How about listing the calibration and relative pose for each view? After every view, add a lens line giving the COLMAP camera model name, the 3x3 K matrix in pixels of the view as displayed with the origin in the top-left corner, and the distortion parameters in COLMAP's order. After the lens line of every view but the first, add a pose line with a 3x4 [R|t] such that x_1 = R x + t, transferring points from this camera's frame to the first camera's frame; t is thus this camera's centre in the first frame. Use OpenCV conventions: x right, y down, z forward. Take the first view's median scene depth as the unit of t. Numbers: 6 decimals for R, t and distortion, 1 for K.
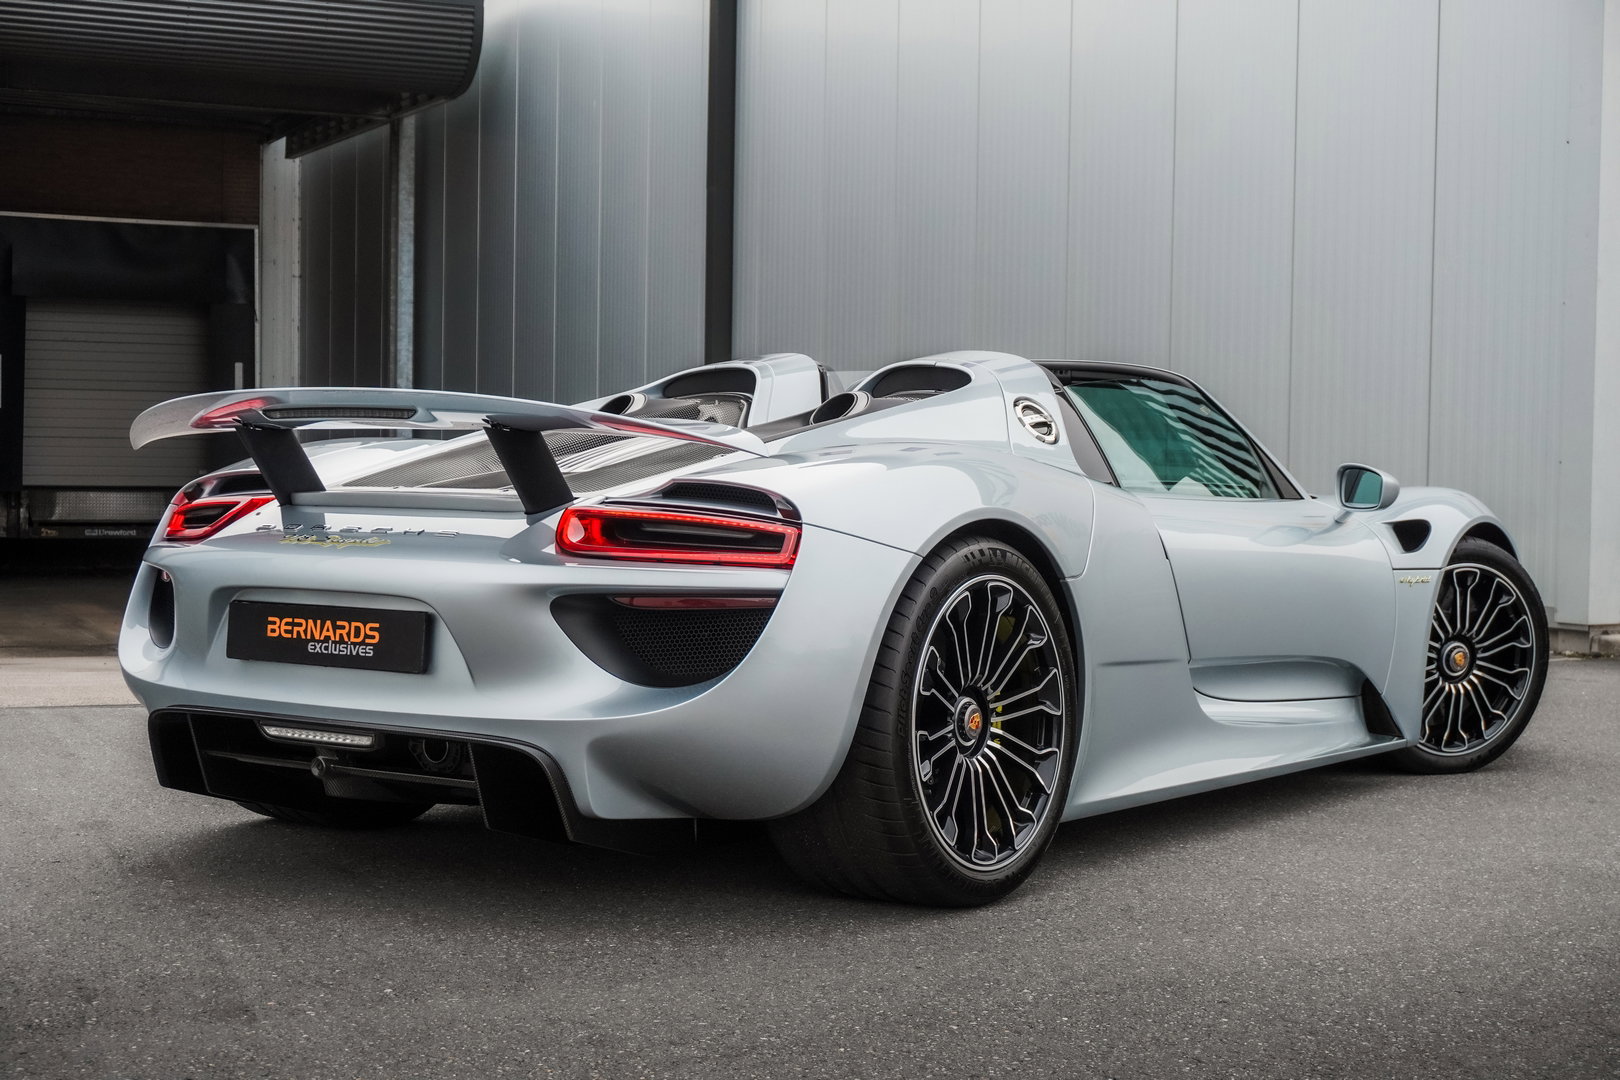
lens RADIAL K [[2426.6, 0, 810.0], [0, 2426.6, 540.0], [0, 0, 1]] dist [-0.003343, -0.043147]
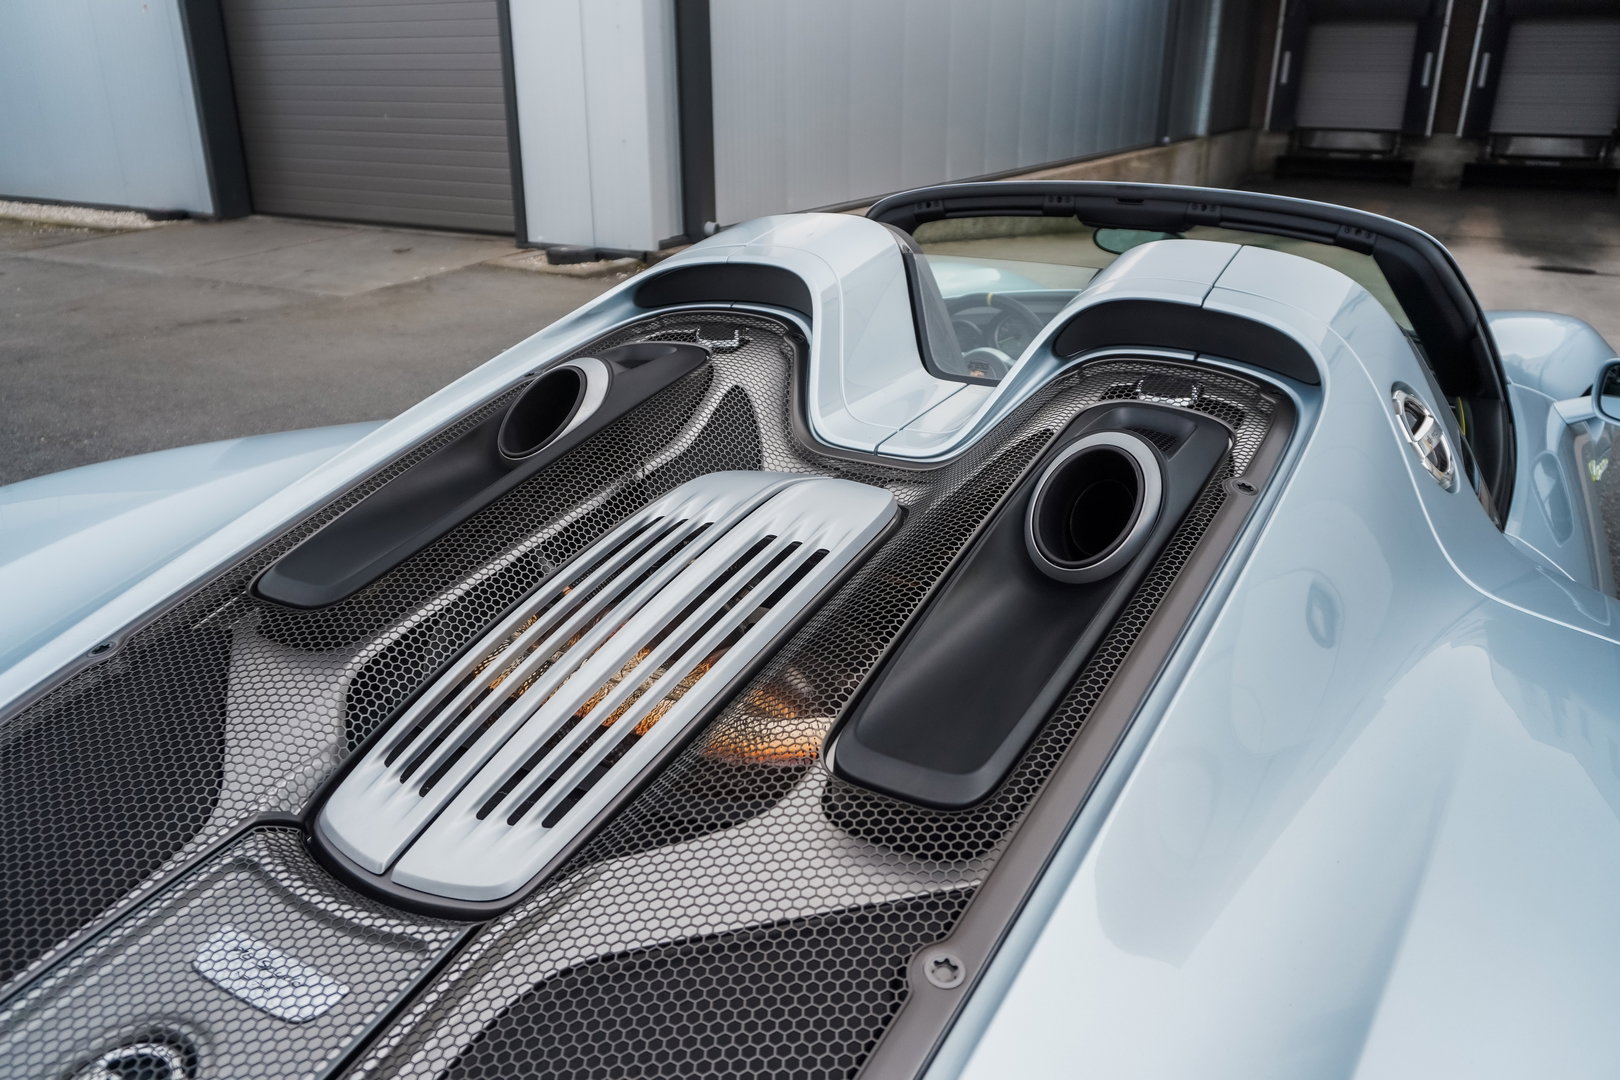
lens RADIAL K [[1164.9, 0, 810.0], [0, 1164.9, 540.0], [0, 0, 1]] dist [-0.024074, -0.000043]
pose [[0.994007, -0.048832, 0.097807, -0.068811], [0.012758, 0.940394, 0.339849, -0.131776], [-0.108573, -0.336564, 0.935380, 0.971774]]
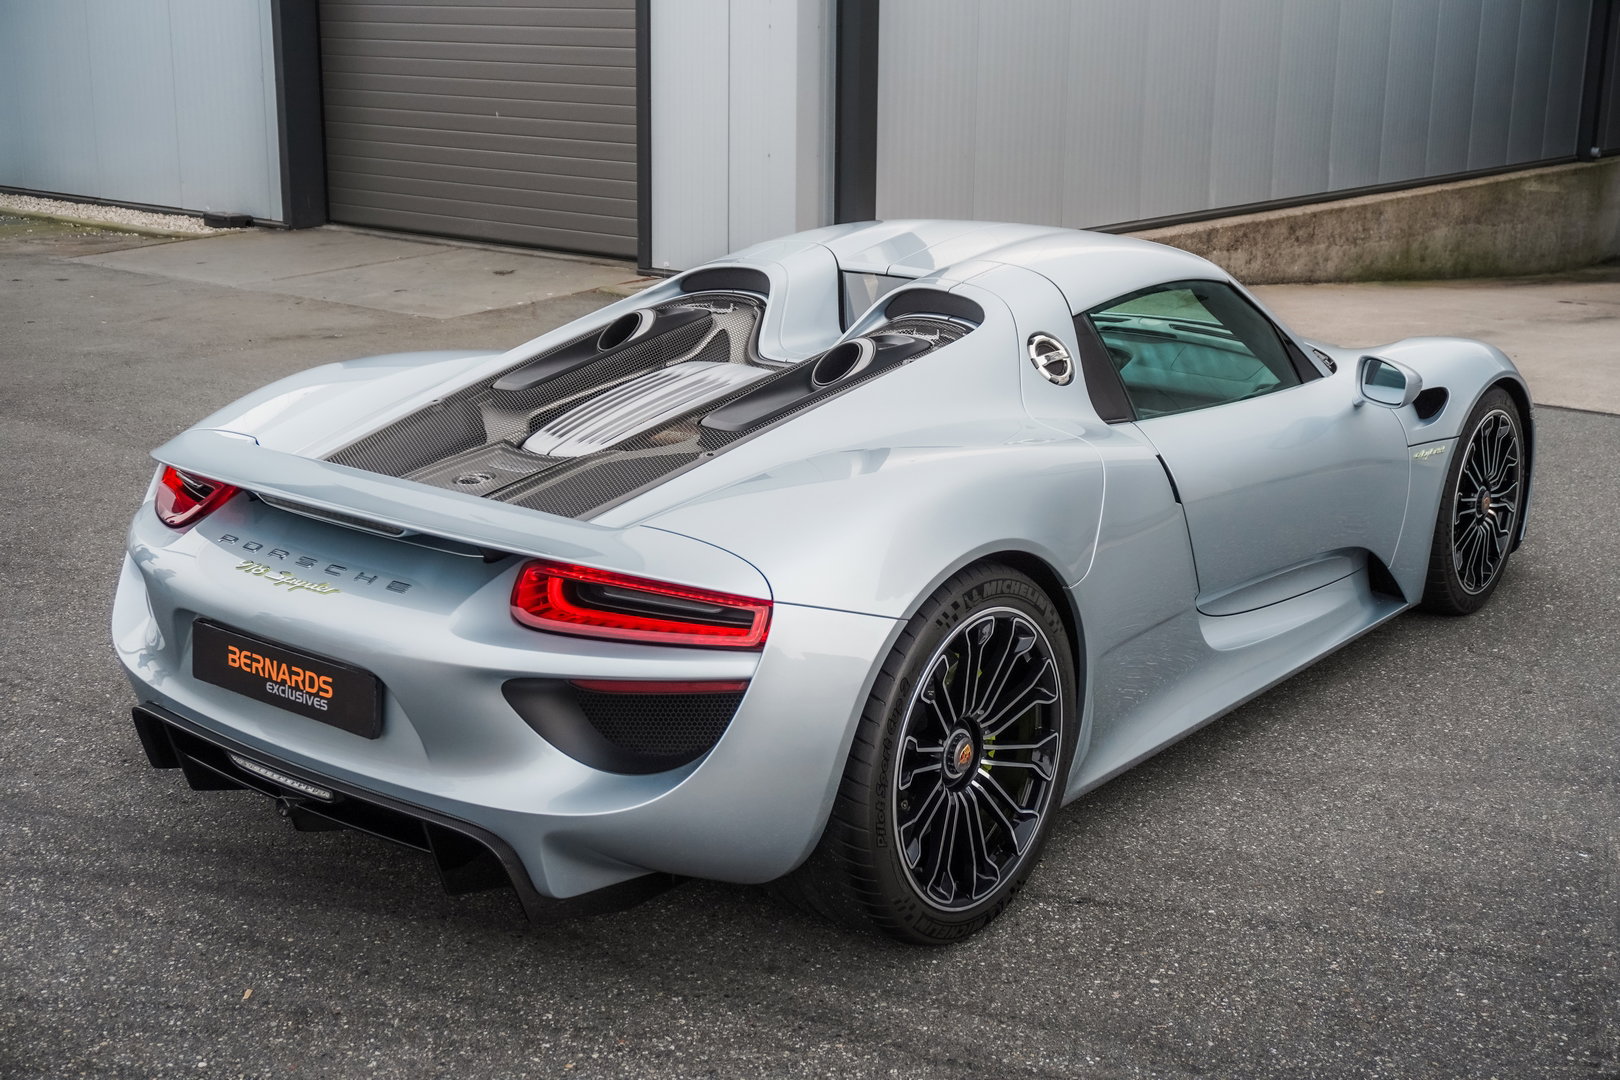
lens RADIAL K [[1920.3, 0, 810.0], [0, 1920.3, 540.0], [0, 0, 1]] dist [0.011014, 0.000641]
pose [[0.998663, 0.015122, -0.049440, 0.043790], [-0.003645, 0.974486, 0.224418, -0.181089], [0.051572, -0.223937, 0.973238, 0.280878]]
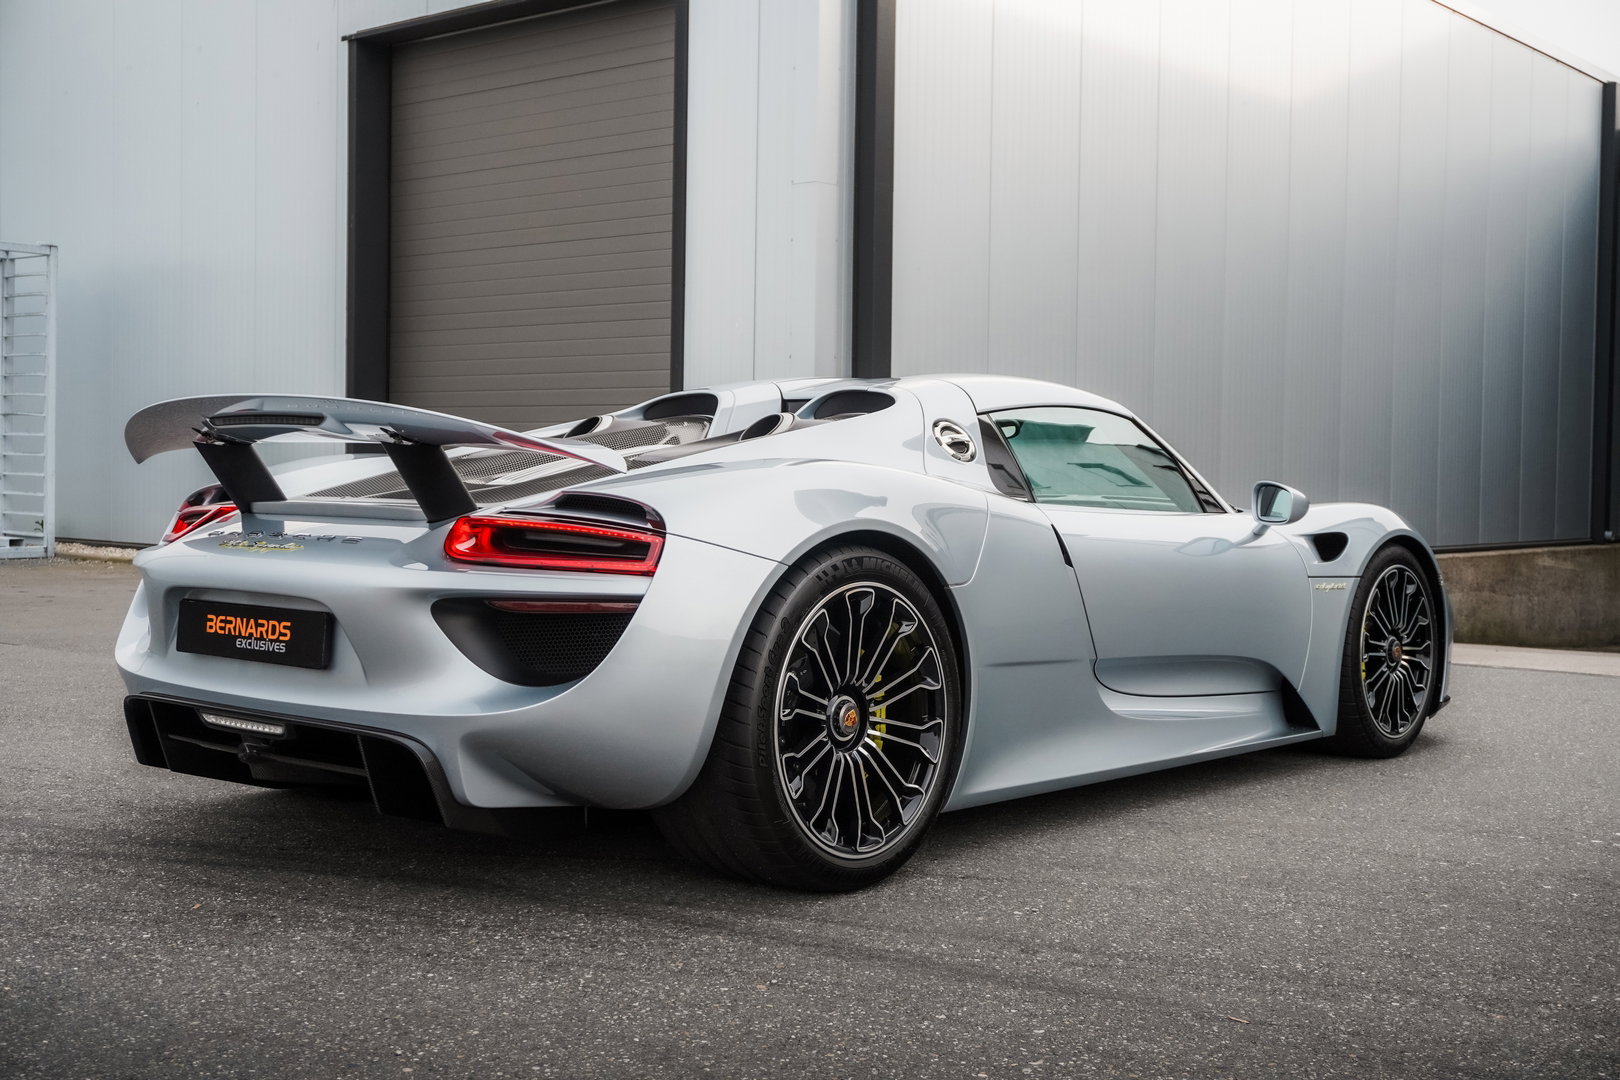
lens RADIAL K [[1906.1, 0, 810.0], [0, 1906.1, 540.0], [0, 0, 1]] dist [-0.008805, -0.004805]
pose [[0.996180, 0.006977, -0.087050, 0.124787], [-0.007082, 0.999975, -0.000897, -0.003383], [0.087041, 0.001510, 0.996204, 0.161898]]
